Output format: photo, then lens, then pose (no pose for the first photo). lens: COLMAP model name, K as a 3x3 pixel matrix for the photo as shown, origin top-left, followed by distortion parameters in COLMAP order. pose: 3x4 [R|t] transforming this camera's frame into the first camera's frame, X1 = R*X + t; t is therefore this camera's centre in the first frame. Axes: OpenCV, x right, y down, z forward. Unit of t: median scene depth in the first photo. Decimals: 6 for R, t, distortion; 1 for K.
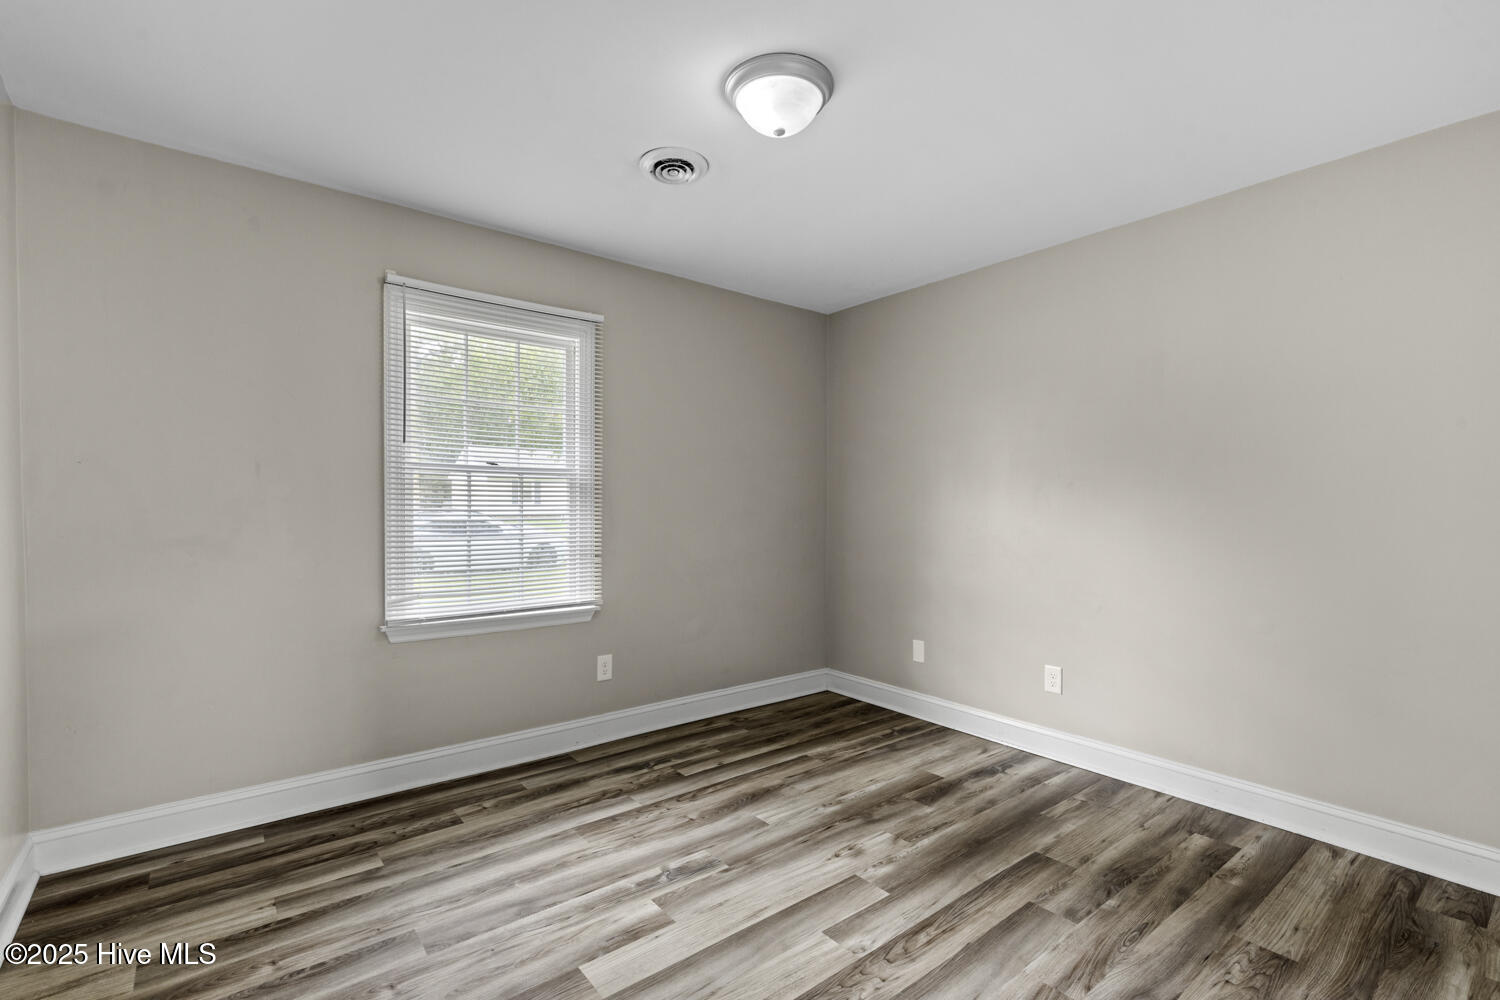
lens RADIAL K [[692.3, 0, 750.0], [0, 692.3, 508.4], [0, 0, 1]] dist [-0.001395, -0.000977]
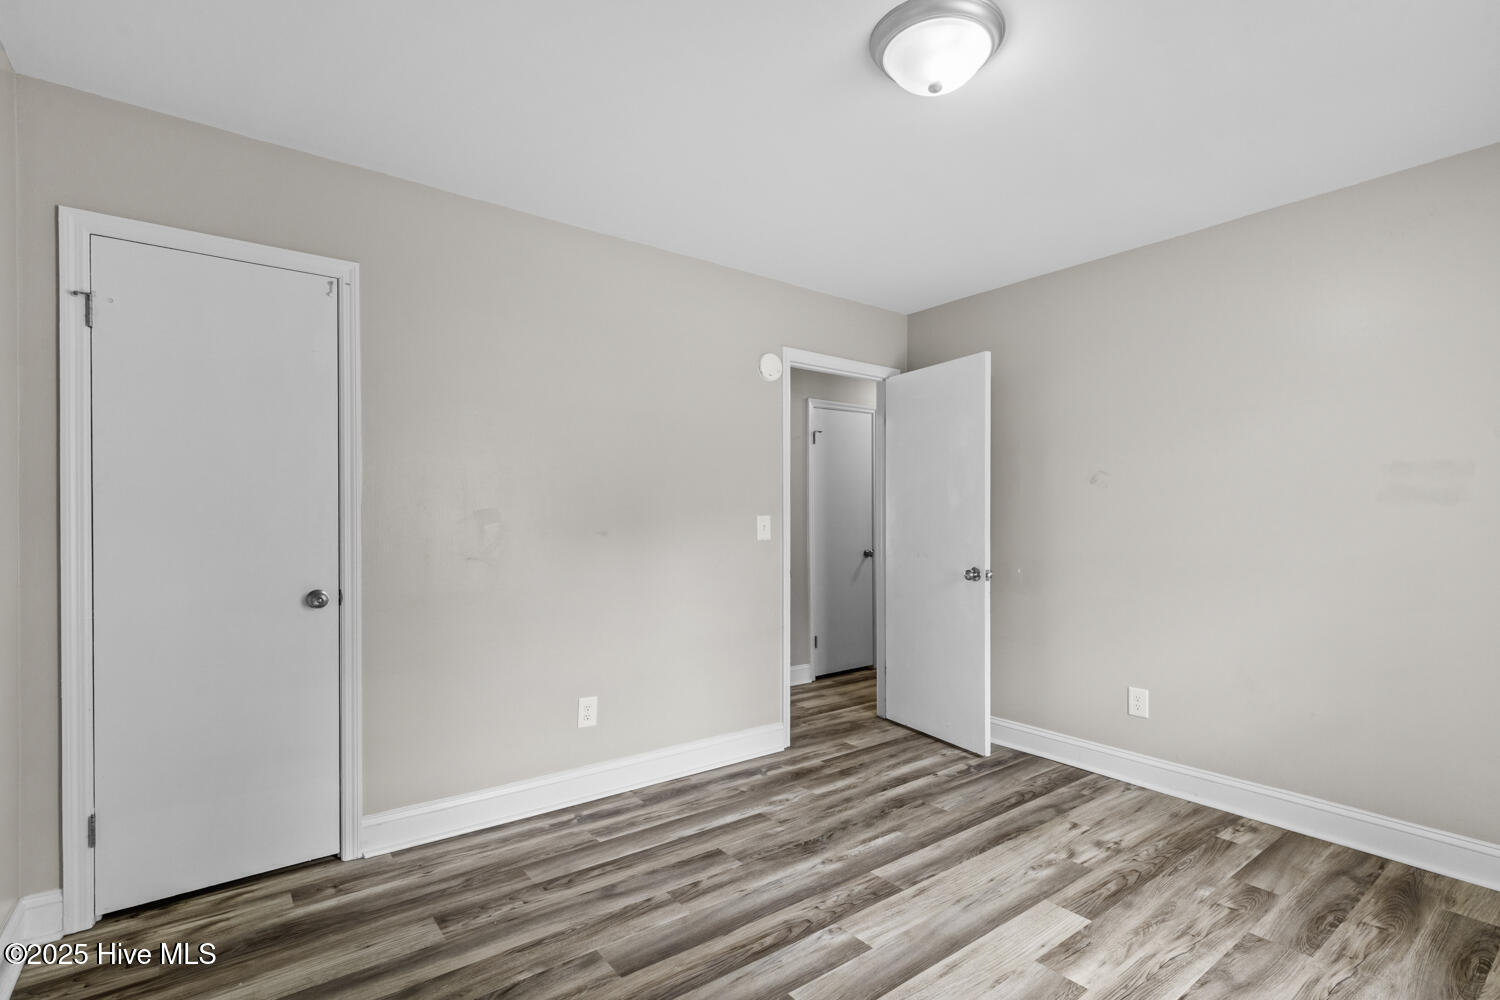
lens RADIAL K [[692.3, 0, 750.0], [0, 692.3, 508.4], [0, 0, 1]] dist [-0.001395, -0.000977]
pose [[-0.999574, -0.004244, 0.028878, 0.254888], [-0.004570, 0.999926, -0.011234, 0.019489], [-0.028829, -0.011361, -0.999520, 2.024344]]
